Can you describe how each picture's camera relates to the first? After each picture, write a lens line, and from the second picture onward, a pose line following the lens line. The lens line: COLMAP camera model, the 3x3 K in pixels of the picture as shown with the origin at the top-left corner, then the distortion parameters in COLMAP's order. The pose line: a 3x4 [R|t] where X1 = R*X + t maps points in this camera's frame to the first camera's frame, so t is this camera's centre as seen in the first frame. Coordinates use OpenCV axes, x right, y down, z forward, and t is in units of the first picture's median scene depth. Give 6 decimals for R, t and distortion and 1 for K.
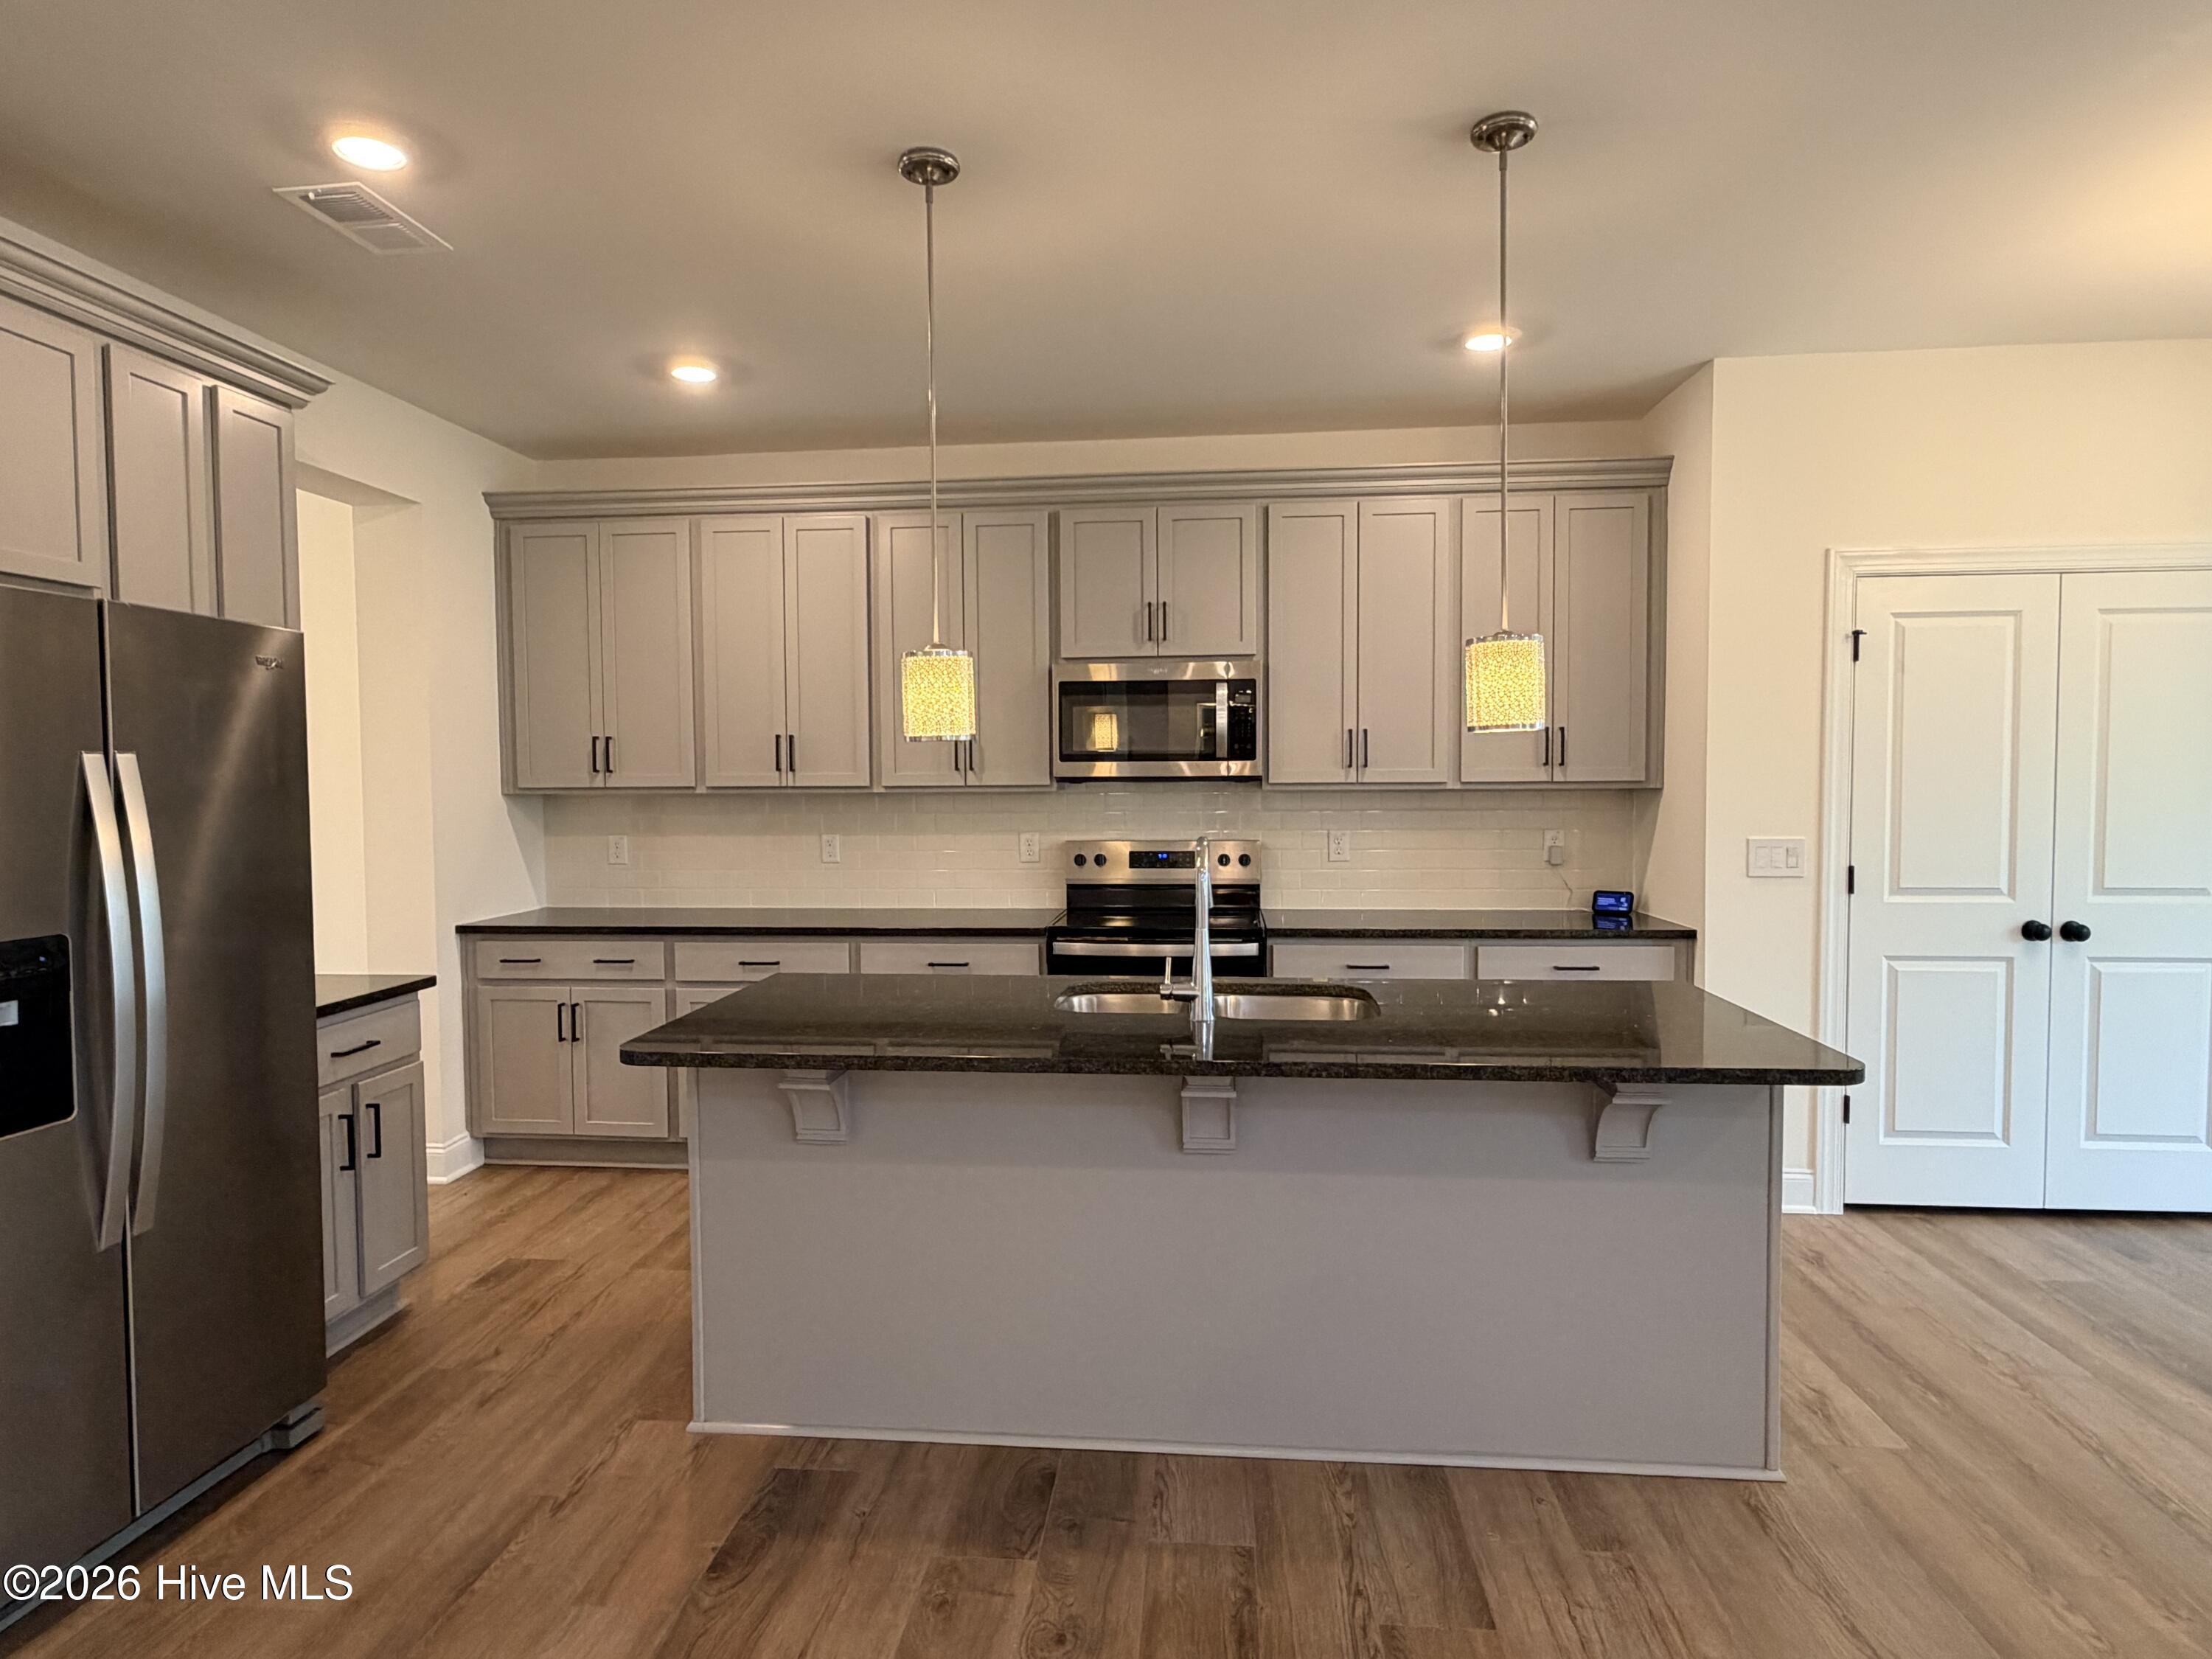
lens RADIAL K [[1270.0, 0, 1093.1], [0, 1270.0, 830.5], [0, 0, 1]] dist [-0.001434, 0.000206]
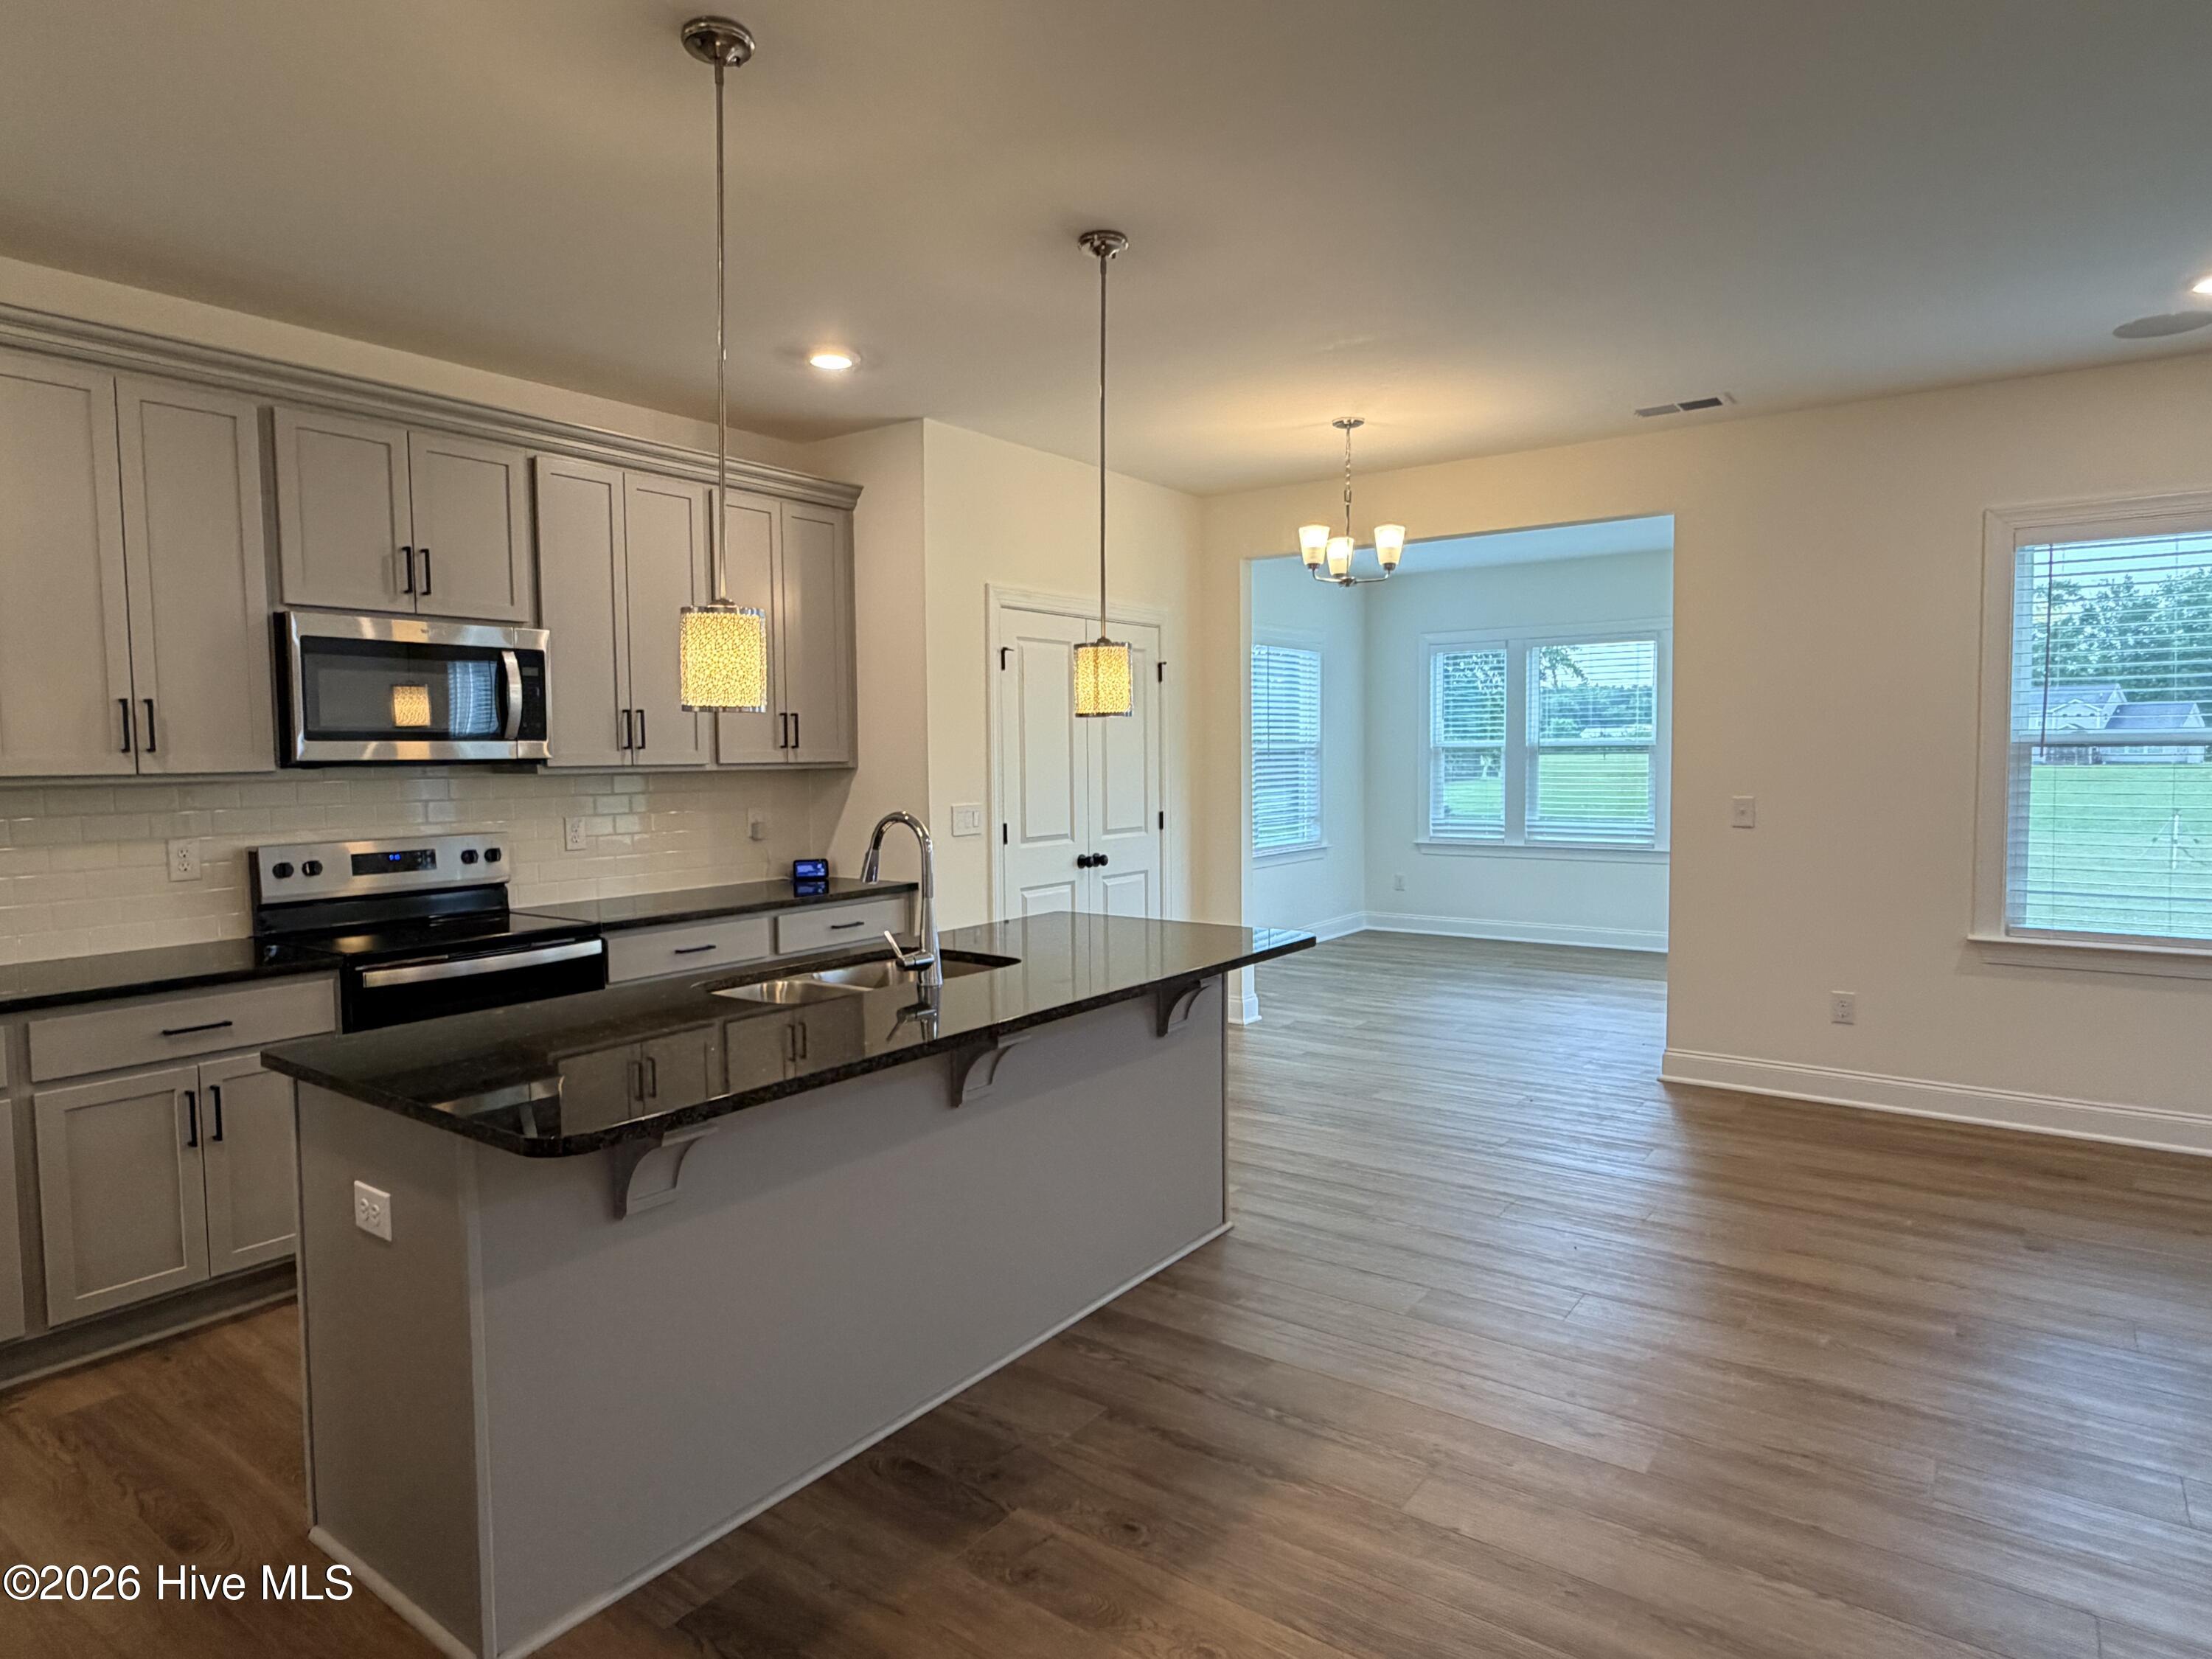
lens RADIAL K [[1261.7, 0, 1100.0], [0, 1261.7, 830.9], [0, 0, 1]] dist [0.004939, 0.000457]
pose [[0.510139, -0.052493, 0.858488, -0.439672], [0.045345, 0.998389, 0.034102, -0.004536], [-0.858896, 0.021532, 0.511698, 0.204521]]
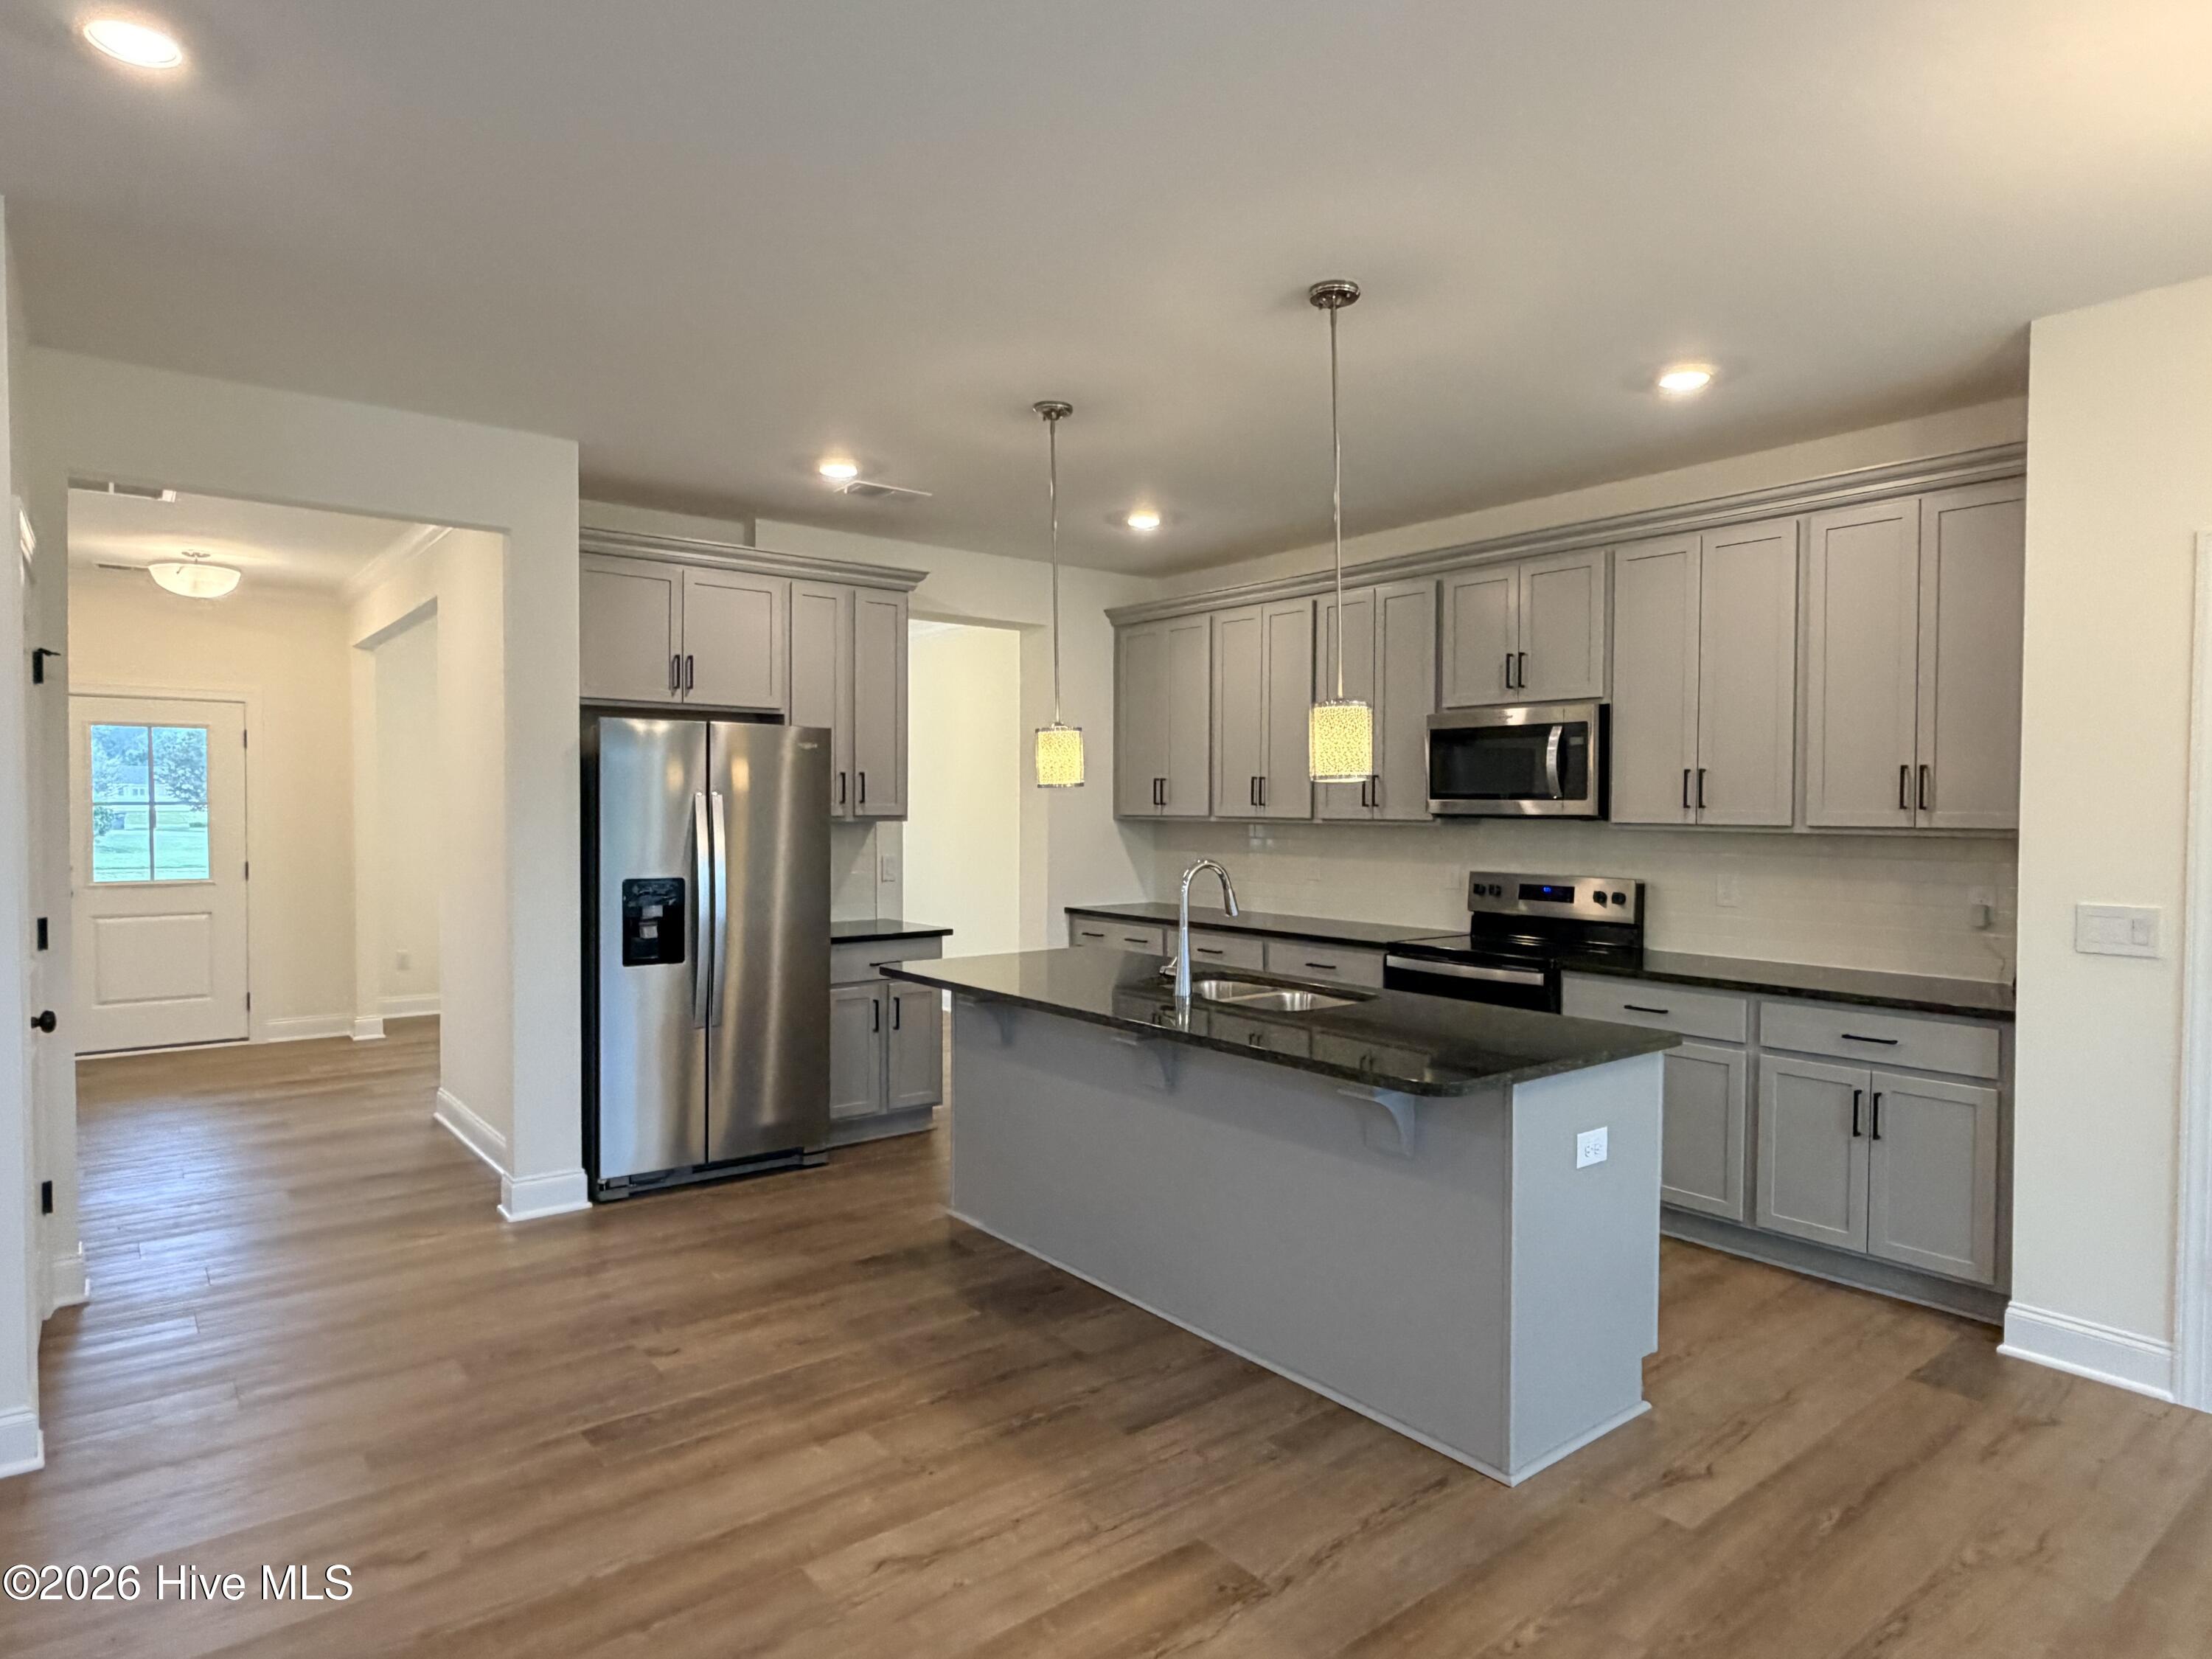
lens RADIAL K [[1275.0, 0, 1110.7], [0, 1275.0, 835.1], [0, 0, 1]] dist [0.002917, 0.000537]
pose [[0.698949, 0.028615, -0.714599, 0.595041], [-0.042137, 0.999111, -0.001206, -0.009309], [0.713929, 0.030954, 0.699533, -0.001809]]
